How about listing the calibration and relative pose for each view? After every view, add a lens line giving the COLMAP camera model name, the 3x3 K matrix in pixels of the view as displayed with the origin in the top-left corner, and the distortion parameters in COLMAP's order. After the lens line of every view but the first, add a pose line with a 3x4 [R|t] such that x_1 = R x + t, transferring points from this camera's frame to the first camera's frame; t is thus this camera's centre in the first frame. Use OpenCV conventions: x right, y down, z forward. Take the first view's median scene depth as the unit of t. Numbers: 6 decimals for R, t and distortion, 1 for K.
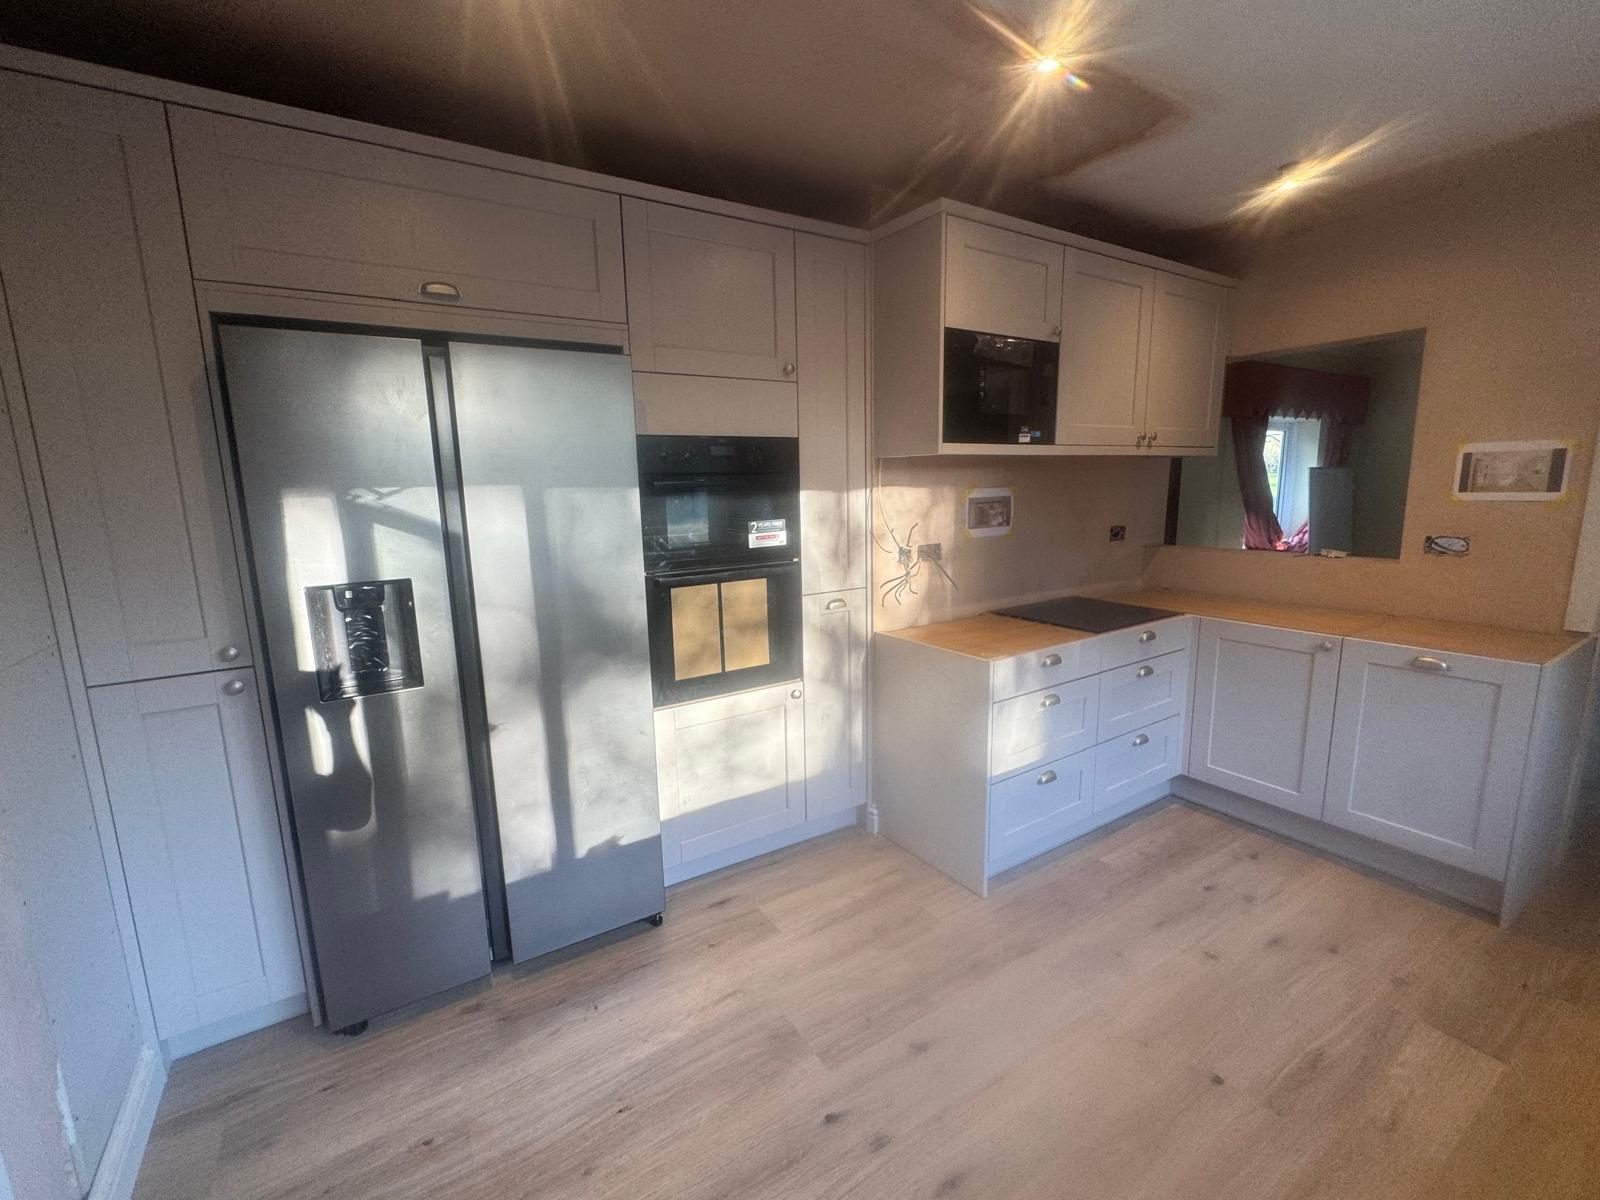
lens RADIAL K [[673.0, 0, 796.8], [0, 673.0, 594.2], [0, 0, 1]] dist [0.001740, 0.000236]
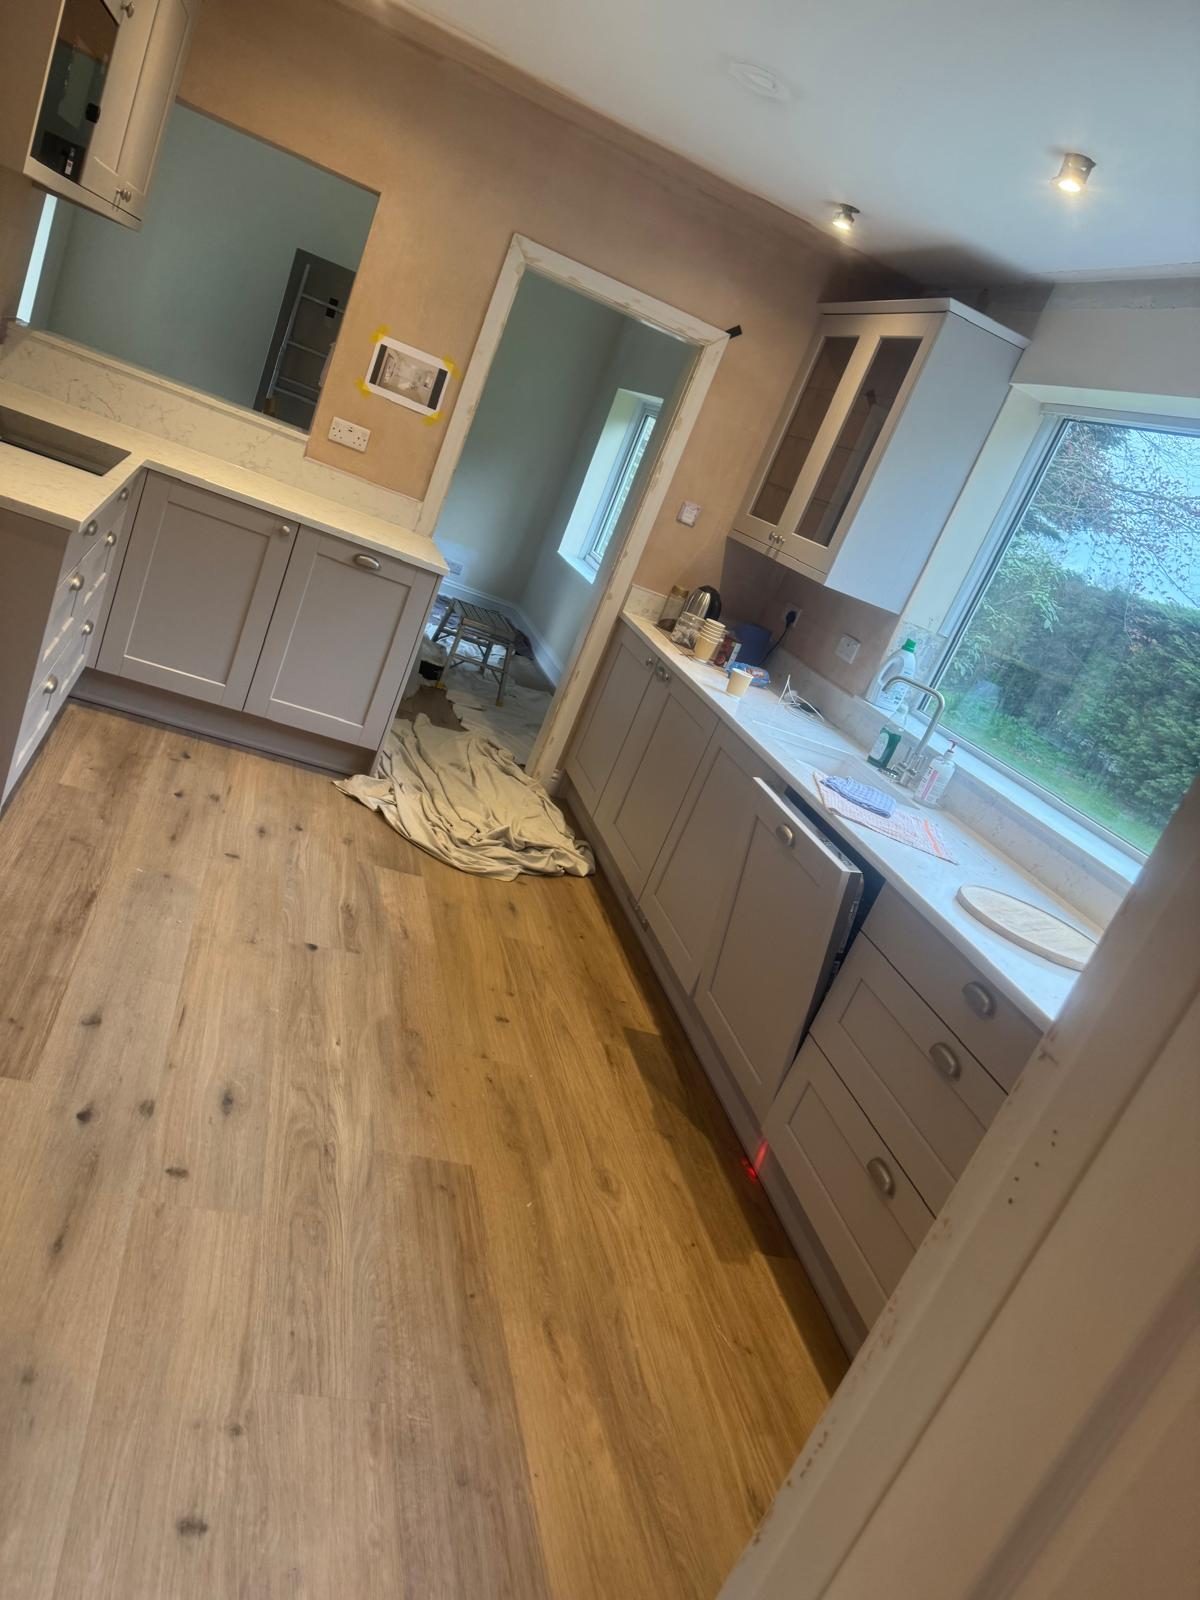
lens RADIAL K [[1092.5, 0, 598.3], [0, 1092.5, 799.3], [0, 0, 1]] dist [0.007092, 0.000921]
pose [[0.287632, -0.153773, 0.945316, -0.640850], [-0.238150, 0.944542, 0.226109, -0.019034], [-0.927660, -0.290163, 0.235059, 0.150696]]
